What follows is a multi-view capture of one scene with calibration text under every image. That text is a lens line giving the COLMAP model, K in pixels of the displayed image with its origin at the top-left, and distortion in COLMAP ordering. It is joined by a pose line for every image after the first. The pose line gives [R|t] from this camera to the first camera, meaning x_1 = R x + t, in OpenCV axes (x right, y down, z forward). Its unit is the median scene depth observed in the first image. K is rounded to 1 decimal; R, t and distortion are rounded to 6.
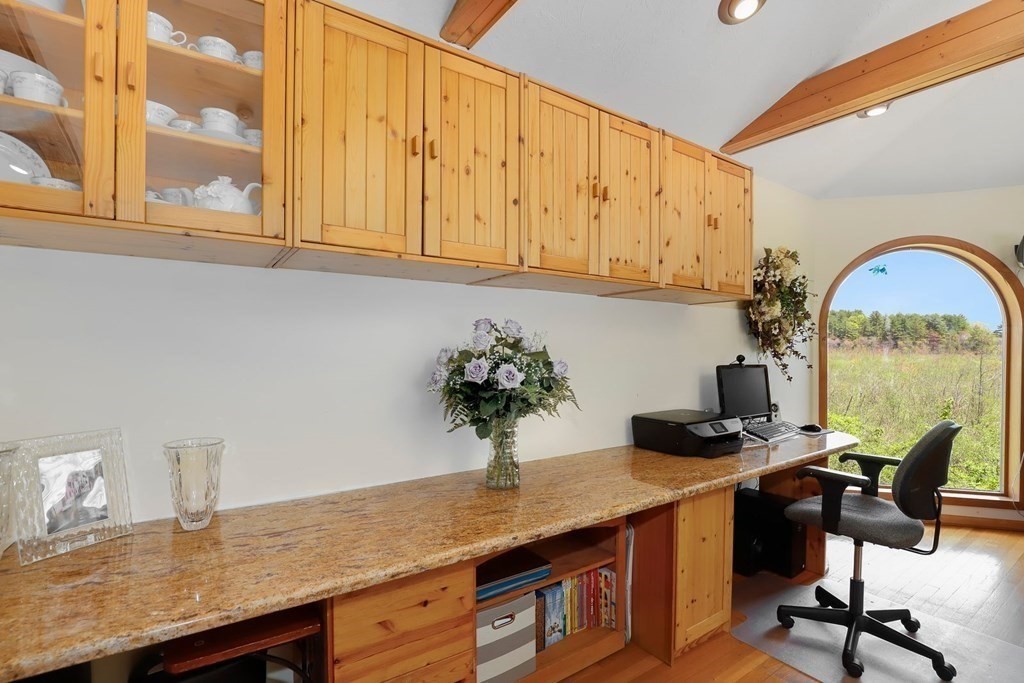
lens RADIAL K [[485.8, 0, 497.3], [0, 485.8, 357.9], [0, 0, 1]] dist [-0.035409, 0.007078]
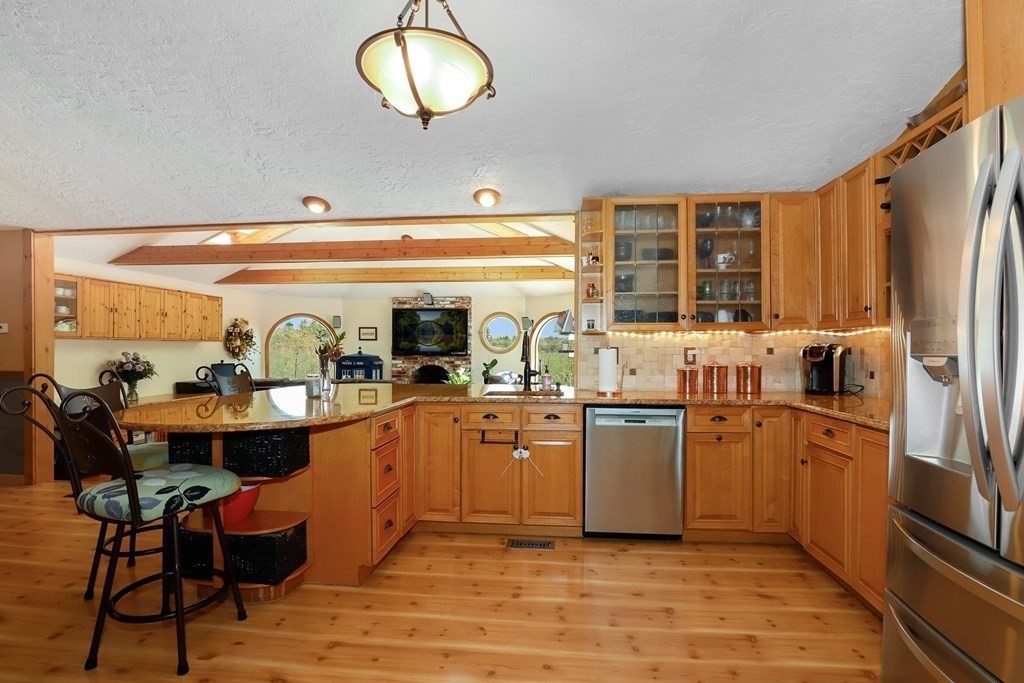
lens RADIAL K [[485.8, 0, 528.1], [0, 485.8, 352.0], [0, 0, 1]] dist [-0.035409, 0.007078]
pose [[0.611365, -0.004001, 0.791339, -0.598340], [0.012124, 0.999917, -0.004312, -0.019056], [-0.791256, 0.012230, 0.611363, -2.093703]]
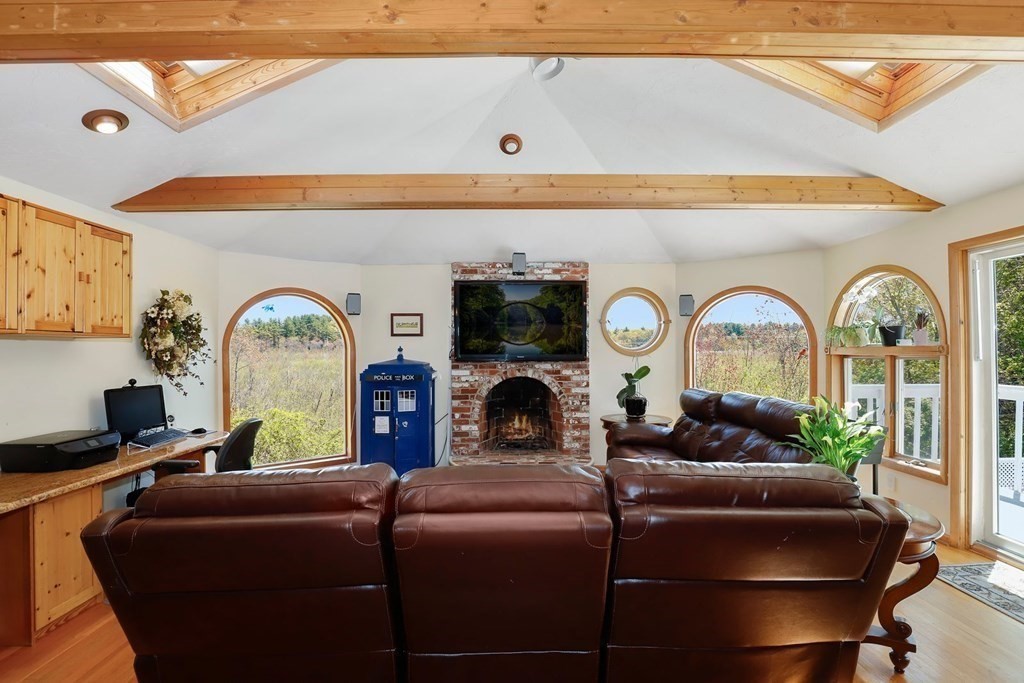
lens RADIAL K [[485.8, 0, 527.2], [0, 485.8, 345.7], [0, 0, 1]] dist [-0.035409, 0.007078]
pose [[0.520061, 0.000122, 0.854129, 0.000091], [0.023615, 0.999616, -0.014521, -0.051558], [-0.853802, 0.027722, 0.519858, -0.496850]]
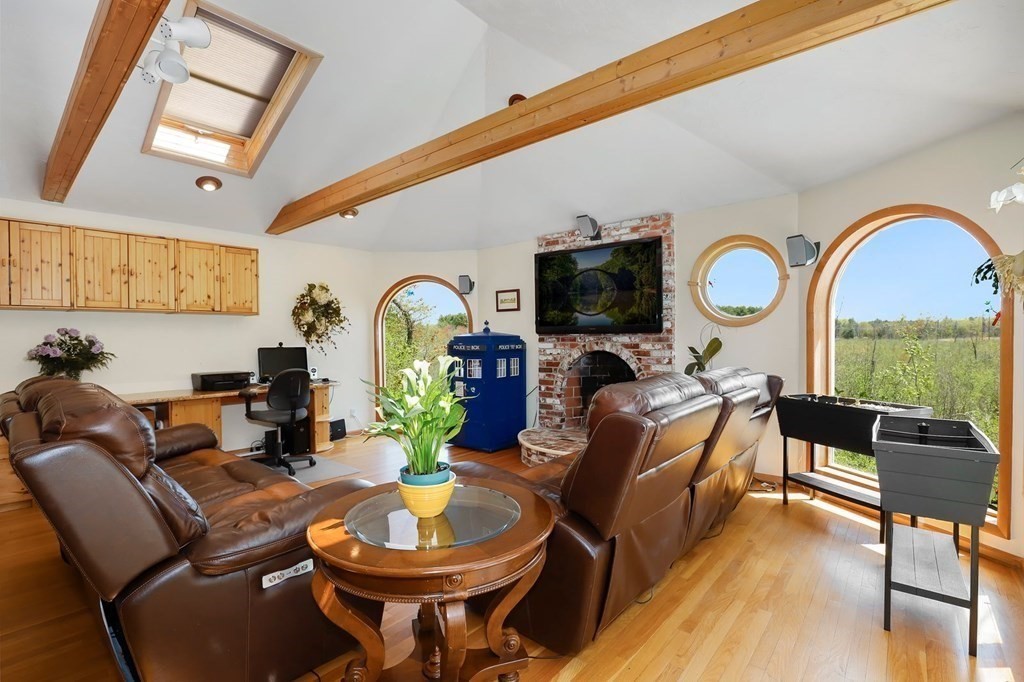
lens RADIAL K [[485.8, 0, 508.2], [0, 485.8, 349.1], [0, 0, 1]] dist [-0.035409, 0.007078]
pose [[0.959180, -0.017949, 0.282227, 0.869950], [0.017450, 0.999839, 0.004283, 0.029057], [-0.282259, 0.000817, 0.959338, -1.112477]]
